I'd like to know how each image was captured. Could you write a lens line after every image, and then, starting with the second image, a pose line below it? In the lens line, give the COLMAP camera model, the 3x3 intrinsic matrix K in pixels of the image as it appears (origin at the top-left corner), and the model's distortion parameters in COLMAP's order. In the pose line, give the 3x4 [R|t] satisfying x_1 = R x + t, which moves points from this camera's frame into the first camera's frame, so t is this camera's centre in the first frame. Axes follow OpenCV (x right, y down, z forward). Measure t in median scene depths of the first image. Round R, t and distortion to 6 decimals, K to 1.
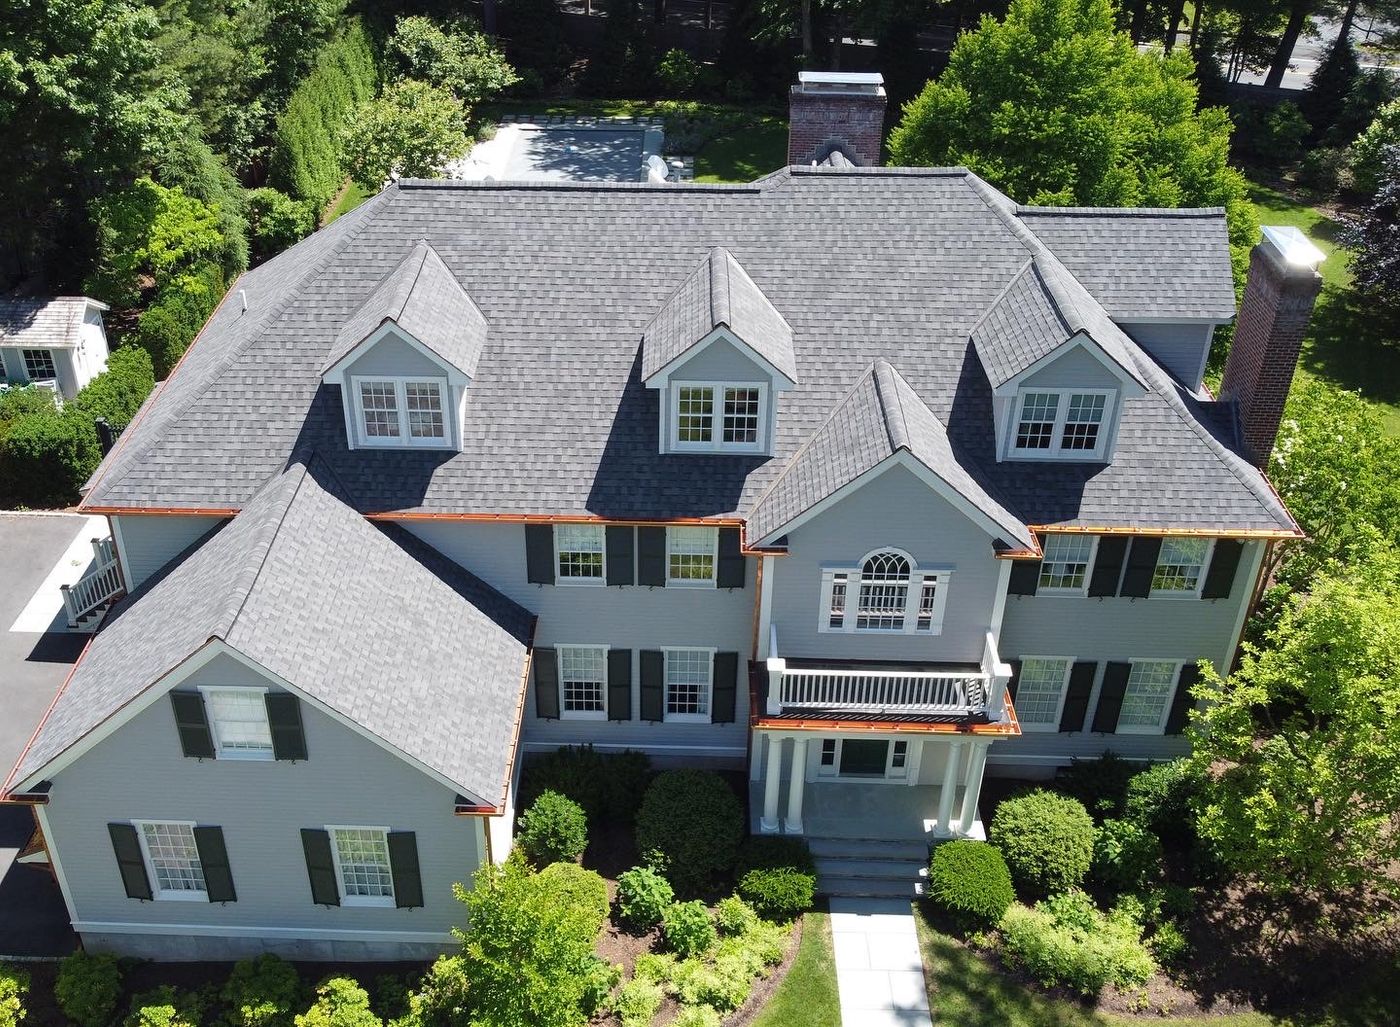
lens RADIAL K [[1383.6, 0, 645.5], [0, 1383.6, 515.6], [0, 0, 1]] dist [-0.014264, 0.000000]
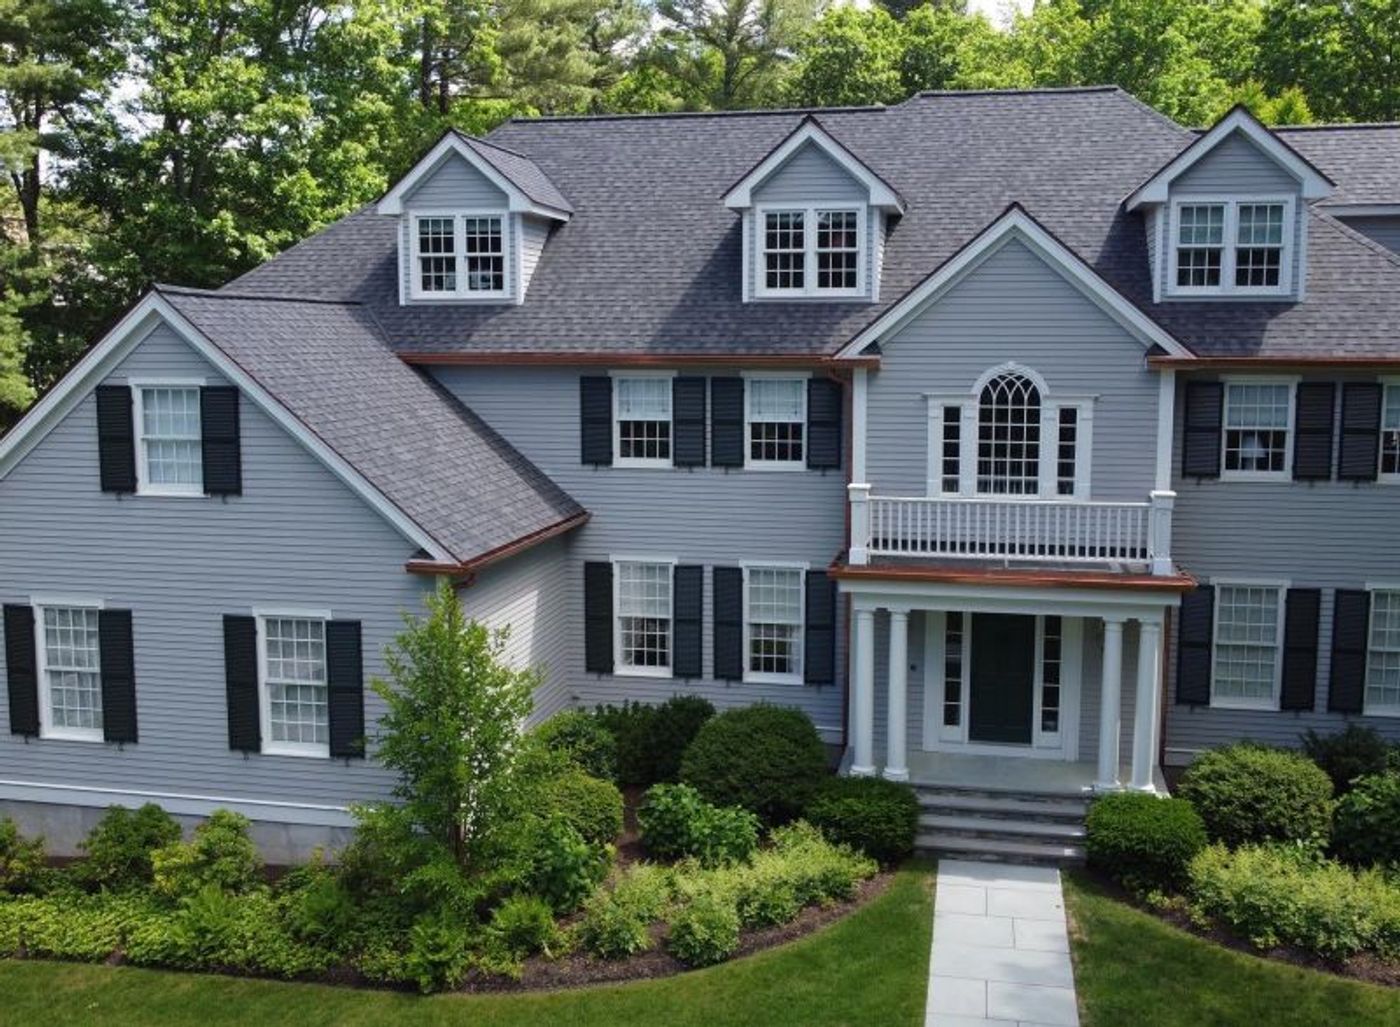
lens RADIAL K [[1383.6, 0, 699.3], [0, 1383.6, 508.1], [0, 0, 1]] dist [-0.014264, 0.000000]
pose [[0.984892, 0.020961, -0.171894, 0.132596], [-0.091737, 0.905069, -0.415253, 0.425311], [0.146872, 0.424749, 0.893318, 0.288465]]
